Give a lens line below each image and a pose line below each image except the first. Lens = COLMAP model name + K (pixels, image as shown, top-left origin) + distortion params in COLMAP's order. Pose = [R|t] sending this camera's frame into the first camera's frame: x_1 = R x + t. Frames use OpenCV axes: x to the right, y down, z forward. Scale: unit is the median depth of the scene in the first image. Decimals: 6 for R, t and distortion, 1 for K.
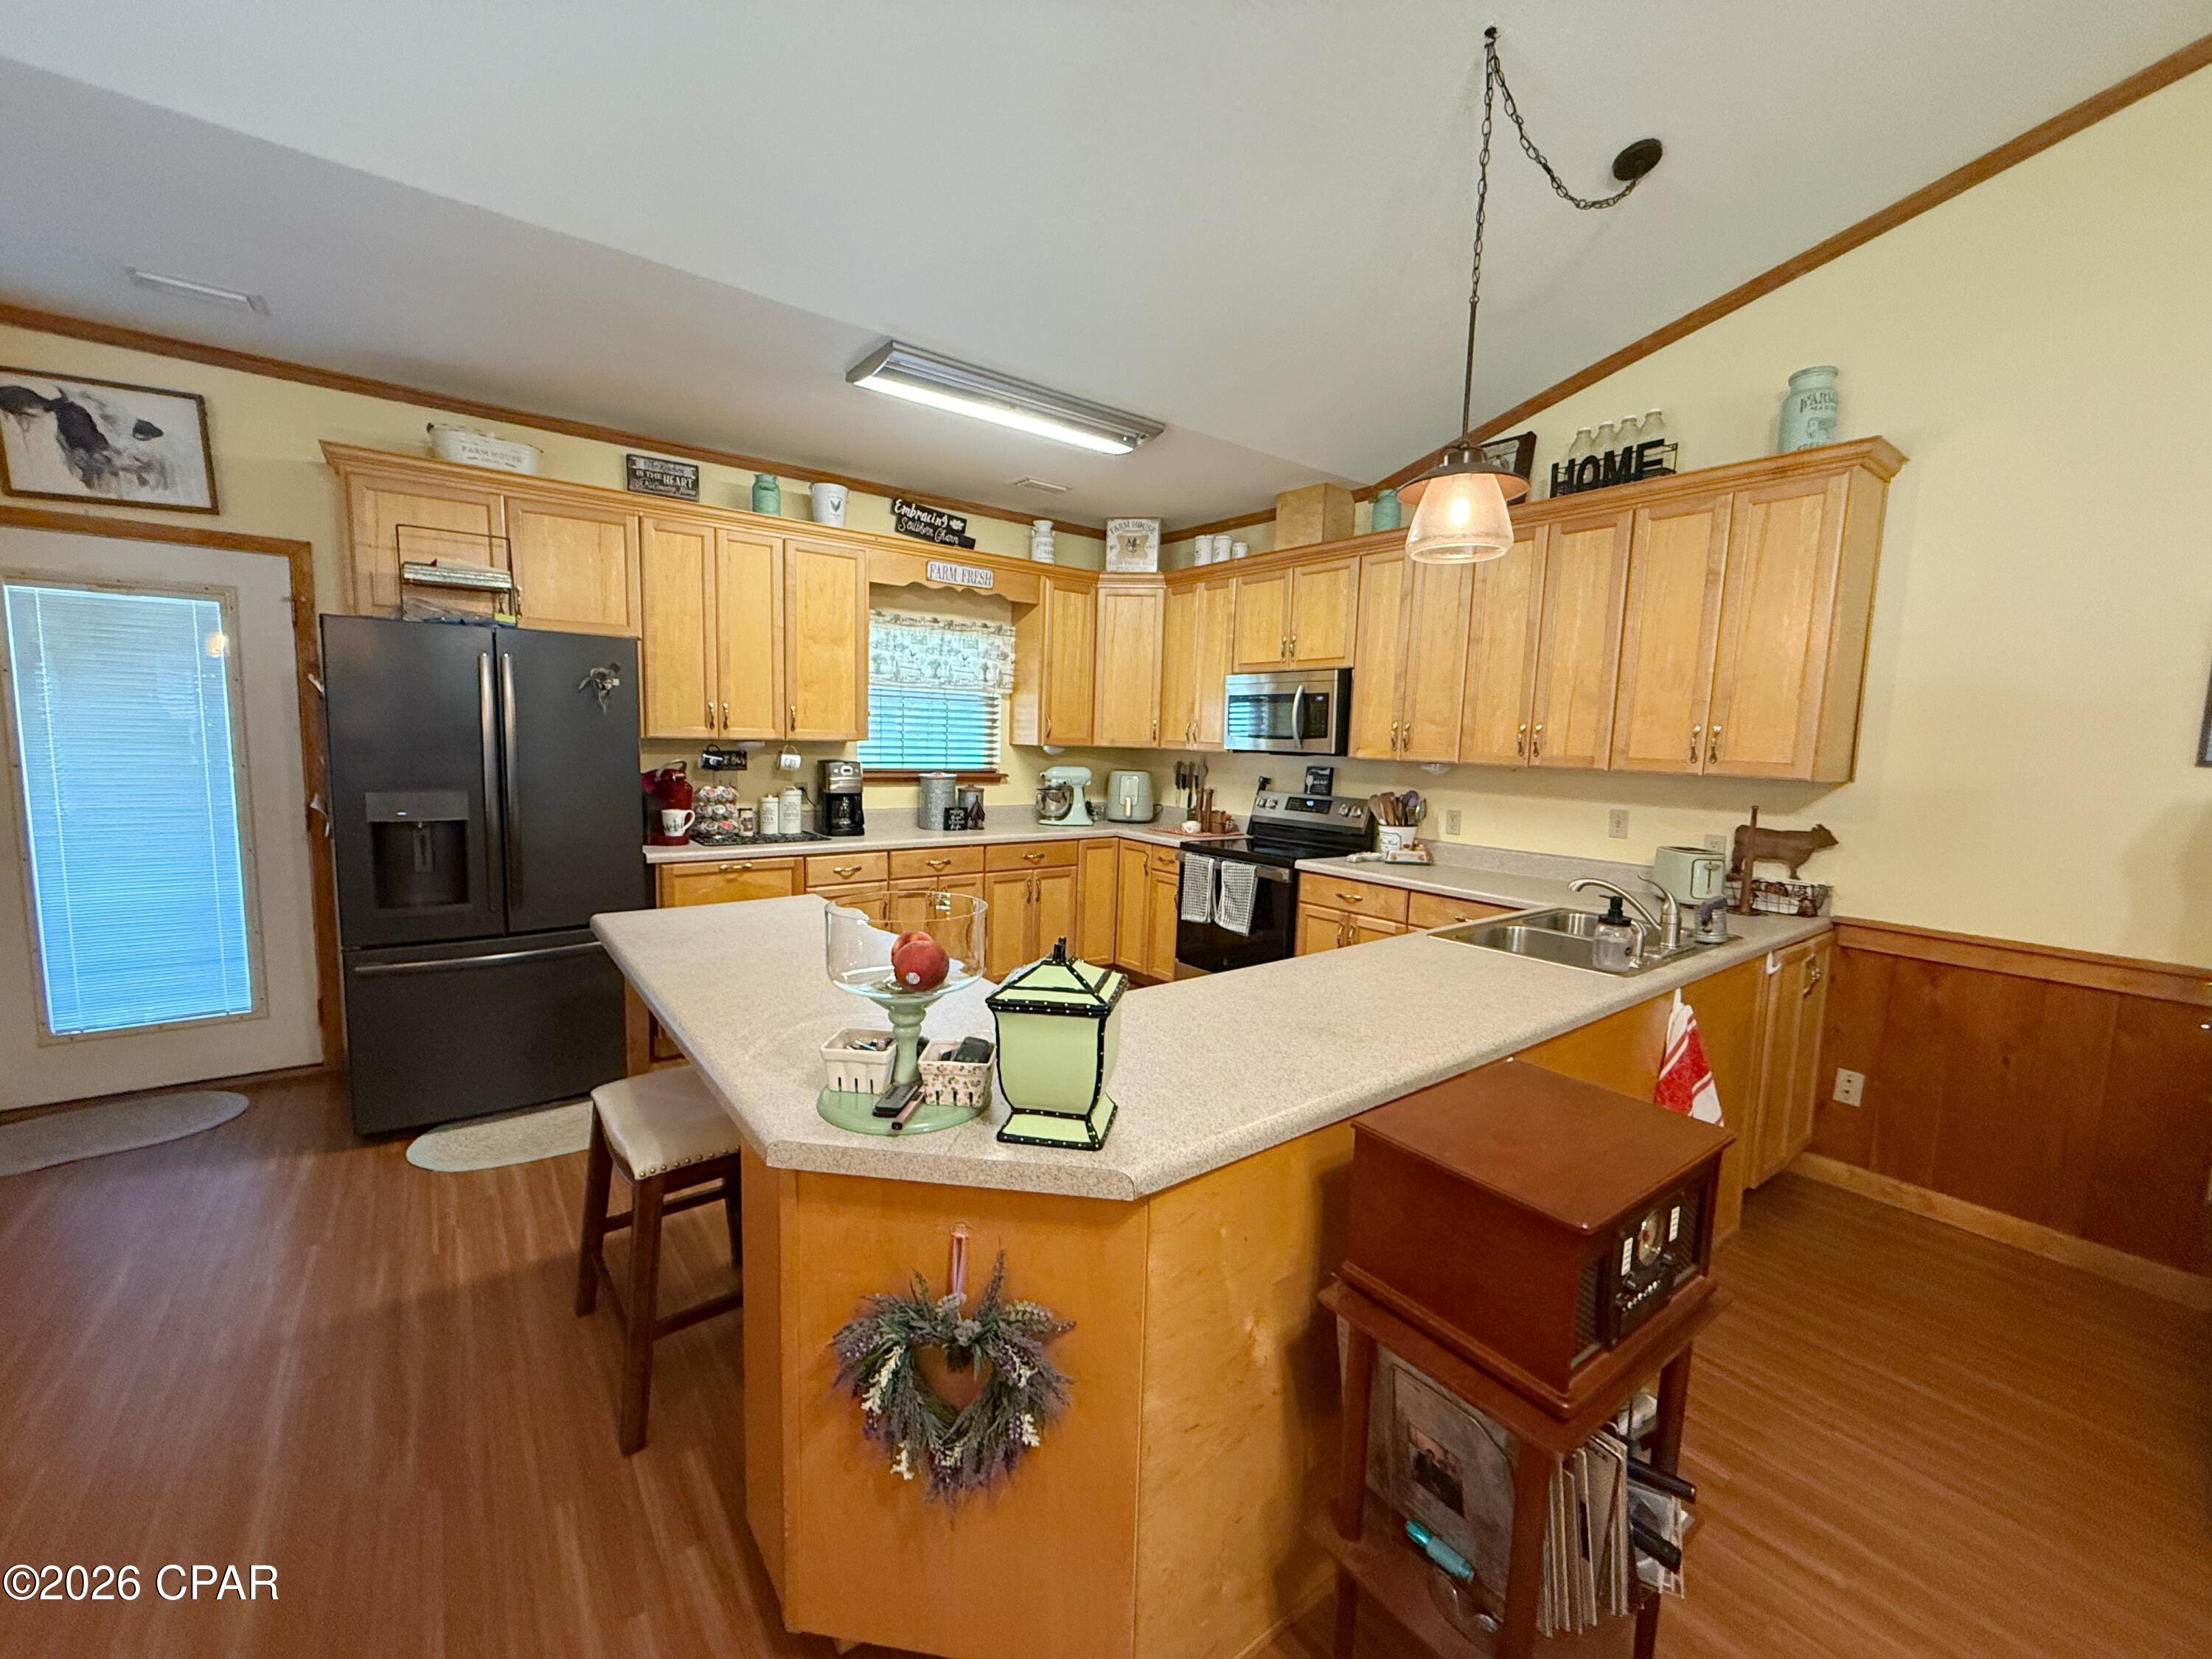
lens RADIAL K [[885.4, 0, 1103.2], [0, 885.4, 831.7], [0, 0, 1]] dist [-0.000161, -0.000243]
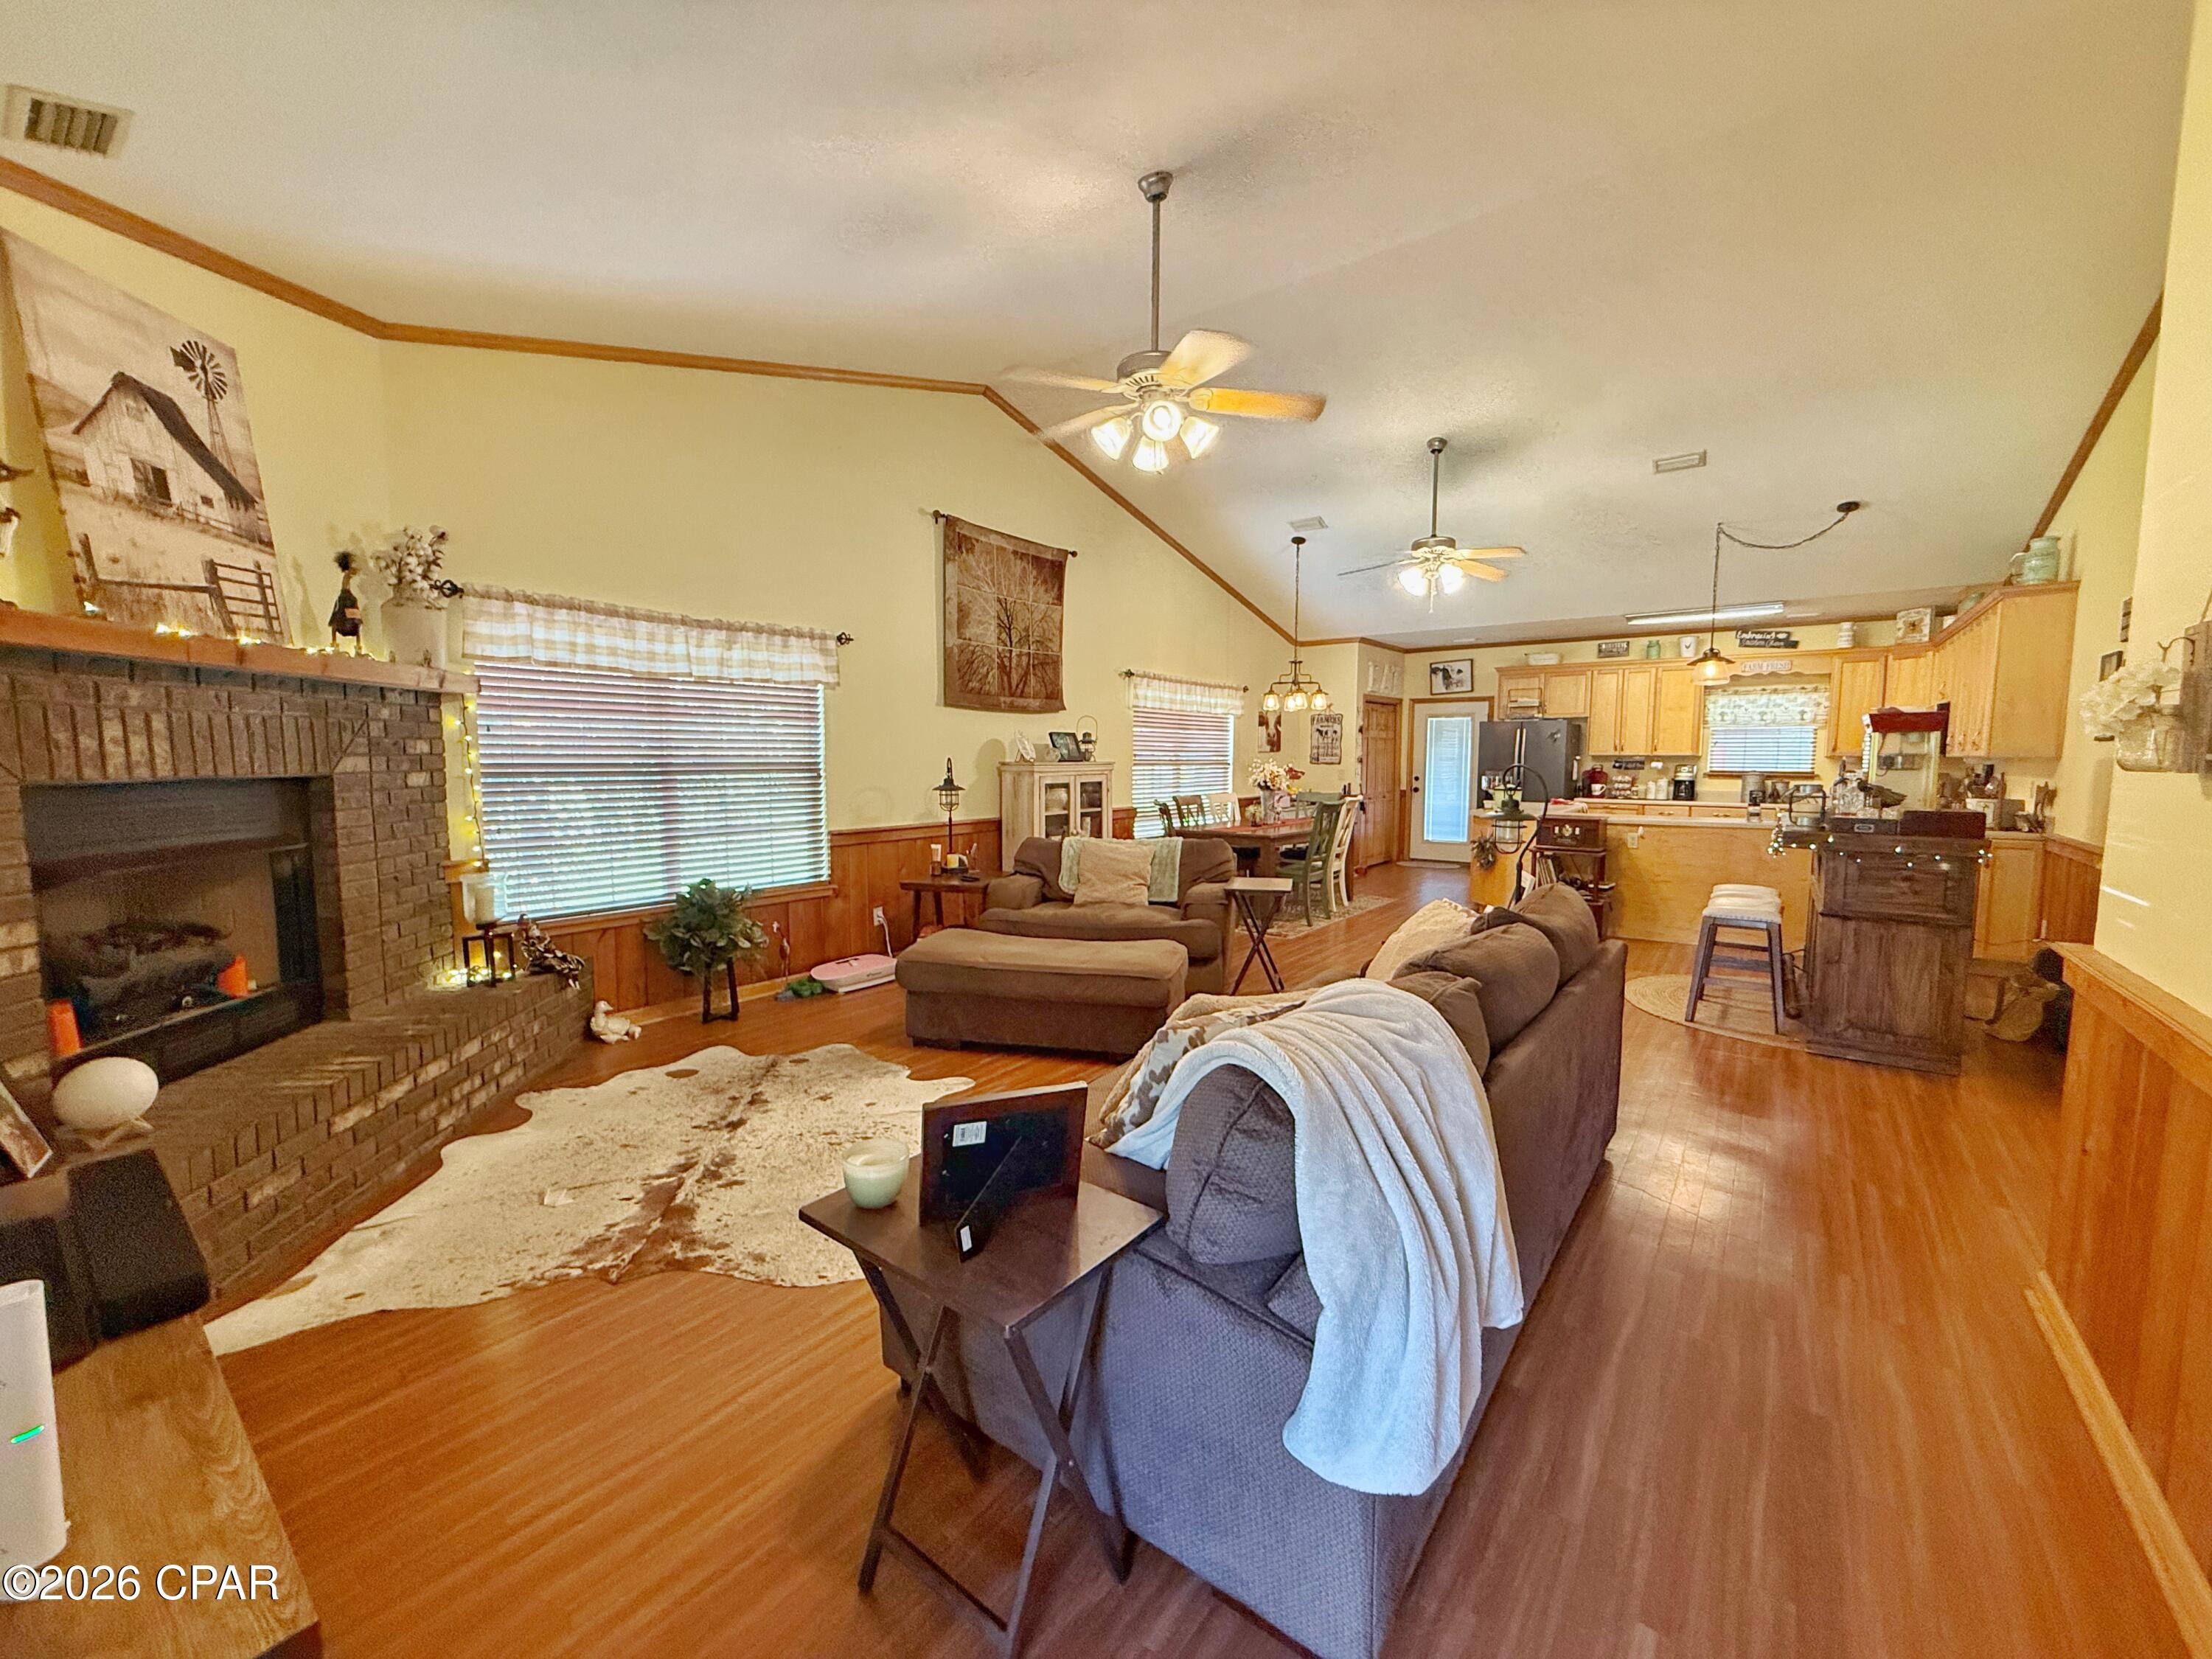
lens RADIAL K [[885.4, 0, 1099.4], [0, 885.4, 835.8], [0, 0, 1]] dist [-0.000161, -0.000243]
pose [[0.265346, 0.056360, -0.962504, 1.365725], [-0.100662, 0.994454, 0.030480, 0.161834], [0.958884, 0.088800, 0.269548, -0.879342]]
